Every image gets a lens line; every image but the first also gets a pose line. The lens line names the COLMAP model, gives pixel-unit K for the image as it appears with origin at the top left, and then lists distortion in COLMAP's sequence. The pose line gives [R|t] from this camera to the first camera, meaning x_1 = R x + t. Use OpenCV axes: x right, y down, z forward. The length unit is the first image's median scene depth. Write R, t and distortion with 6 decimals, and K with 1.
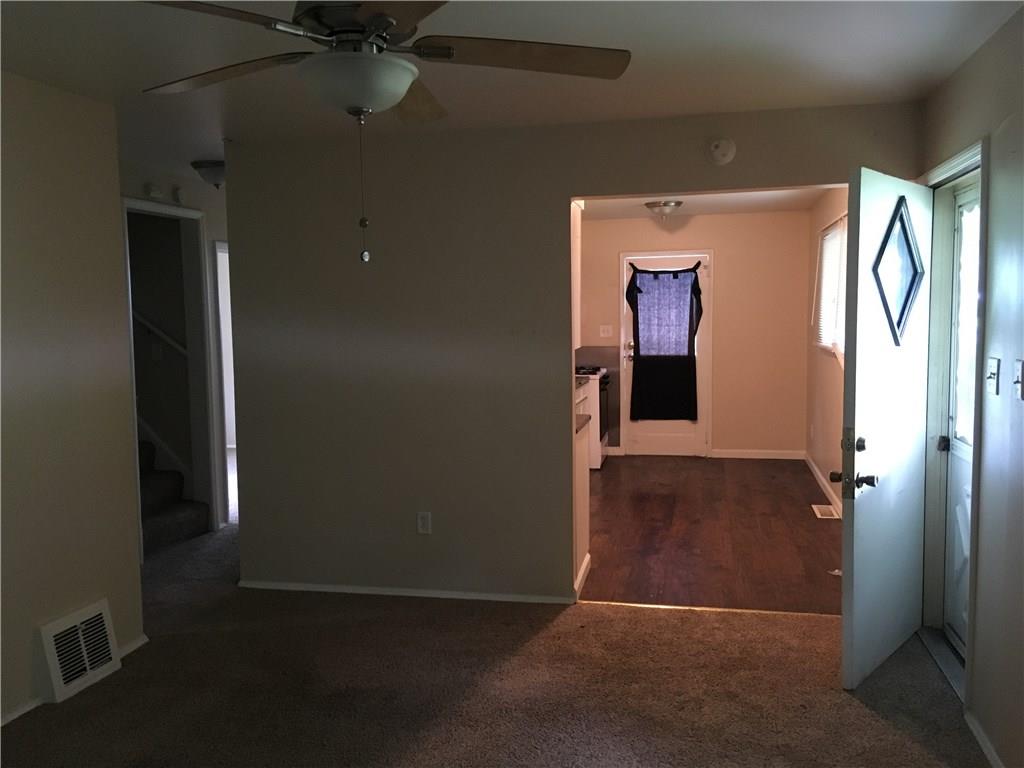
lens RADIAL K [[865.3, 0, 513.3], [0, 865.3, 385.4], [0, 0, 1]] dist [0.096385, -0.151432]
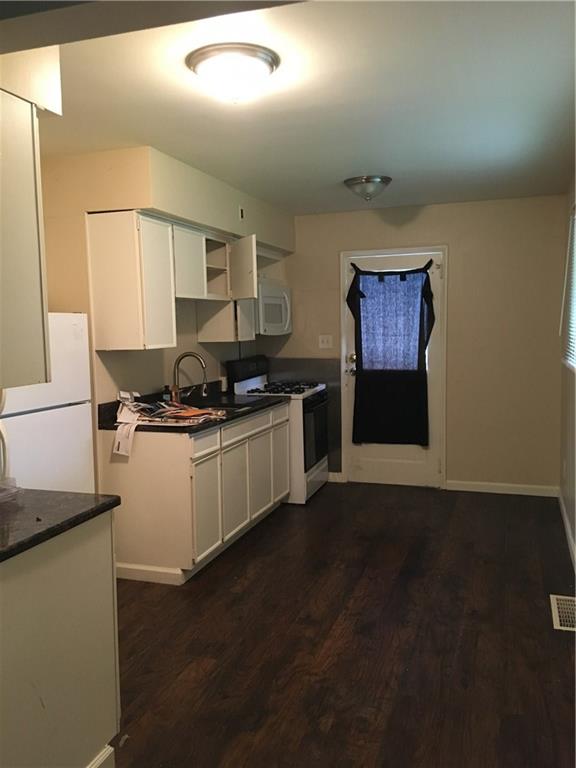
lens RADIAL K [[649.0, 0, 286.1], [0, 649.0, 381.3], [0, 0, 1]] dist [0.096385, -0.151432]
pose [[0.993970, 0.008994, -0.109281, 0.141805], [-0.008480, 0.999951, 0.005167, -0.025715], [0.109322, -0.004209, 0.993997, 0.344468]]
